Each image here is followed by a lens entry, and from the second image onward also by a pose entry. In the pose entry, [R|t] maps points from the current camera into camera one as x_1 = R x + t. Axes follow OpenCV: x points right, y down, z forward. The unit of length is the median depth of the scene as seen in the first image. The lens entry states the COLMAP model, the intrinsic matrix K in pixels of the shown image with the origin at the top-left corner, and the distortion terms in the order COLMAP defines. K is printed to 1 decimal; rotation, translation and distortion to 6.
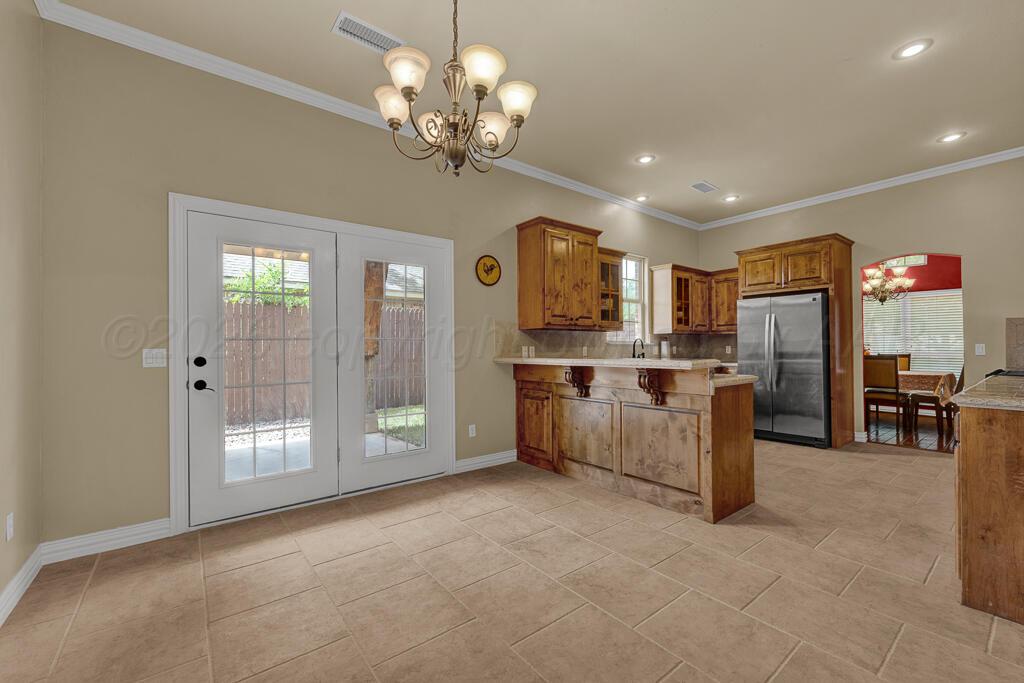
lens RADIAL K [[421.5, 0, 514.2], [0, 421.5, 345.7], [0, 0, 1]] dist [-0.000308, -0.000149]
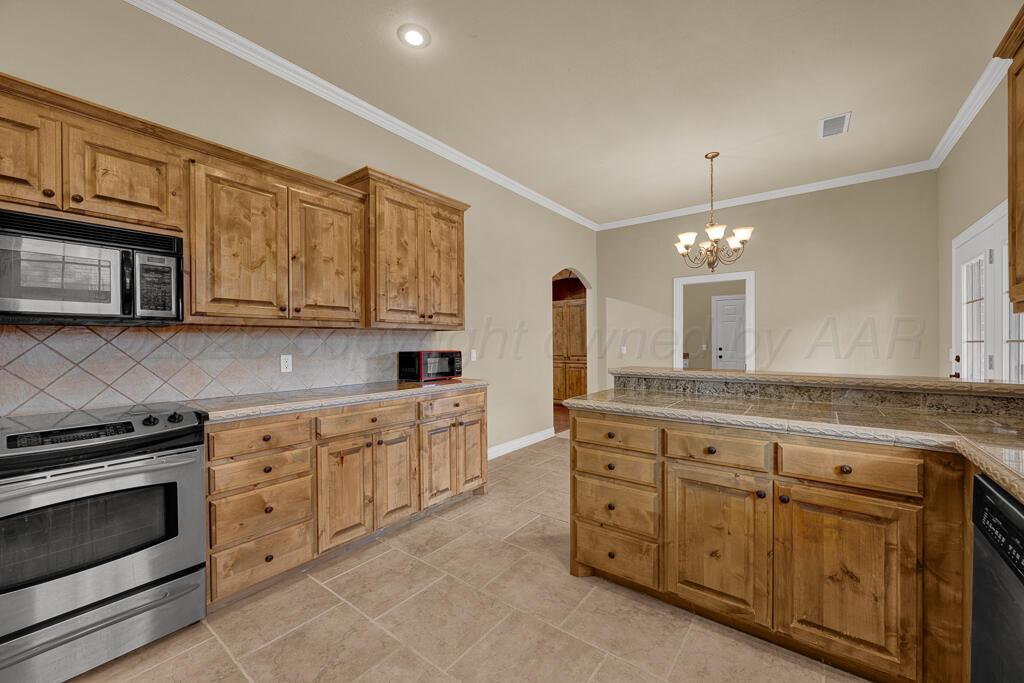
lens RADIAL K [[401.5, 0, 512.0], [0, 401.5, 345.0], [0, 0, 1]] dist [-0.001143, 0.000227]
pose [[-0.968528, 0.013185, -0.248557, 0.588173], [0.012530, 0.999913, 0.004216, -0.018090], [0.248591, 0.000969, -0.968608, 1.157622]]
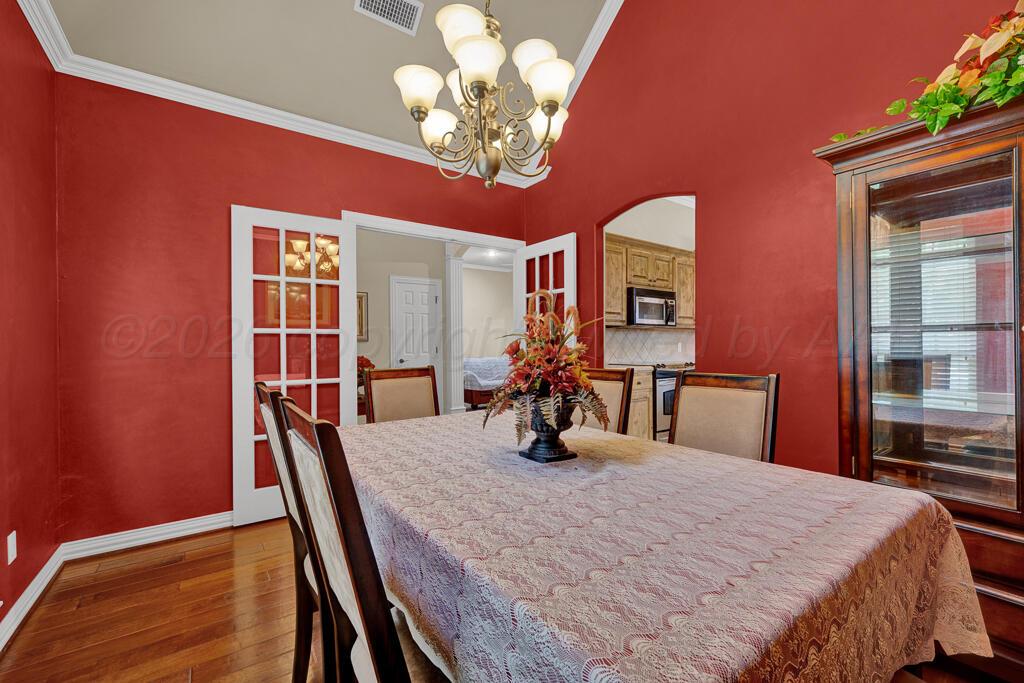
lens RADIAL K [[438.9, 0, 516.2], [0, 438.9, 344.2], [0, 0, 1]] dist [-0.001289, 0.000155]
pose [[-0.999378, 0.007290, 0.034511, 1.197560], [0.007143, 0.999965, -0.004372, 0.000500], [-0.034541, -0.004123, -0.999395, 1.797768]]
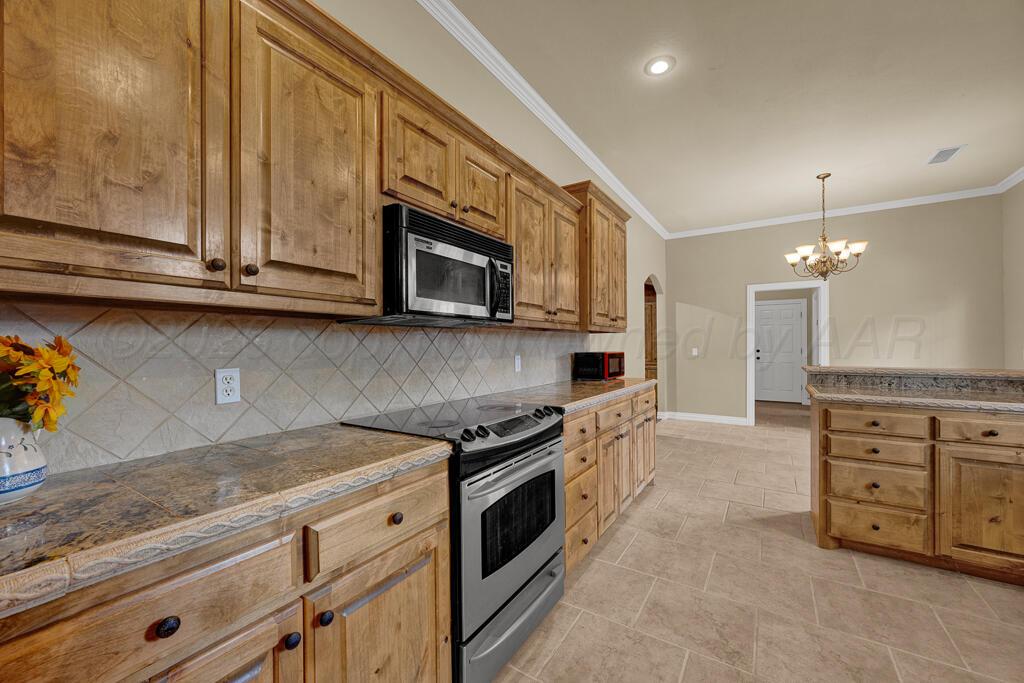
lens RADIAL K [[401.5, 0, 512.0], [0, 401.5, 345.0], [0, 0, 1]] dist [-0.001143, 0.000227]
pose [[-0.946609, 0.010834, -0.322203, 0.975926], [0.012066, 0.999926, -0.001829, -0.020291], [0.322159, -0.005619, -0.946669, 1.092602]]
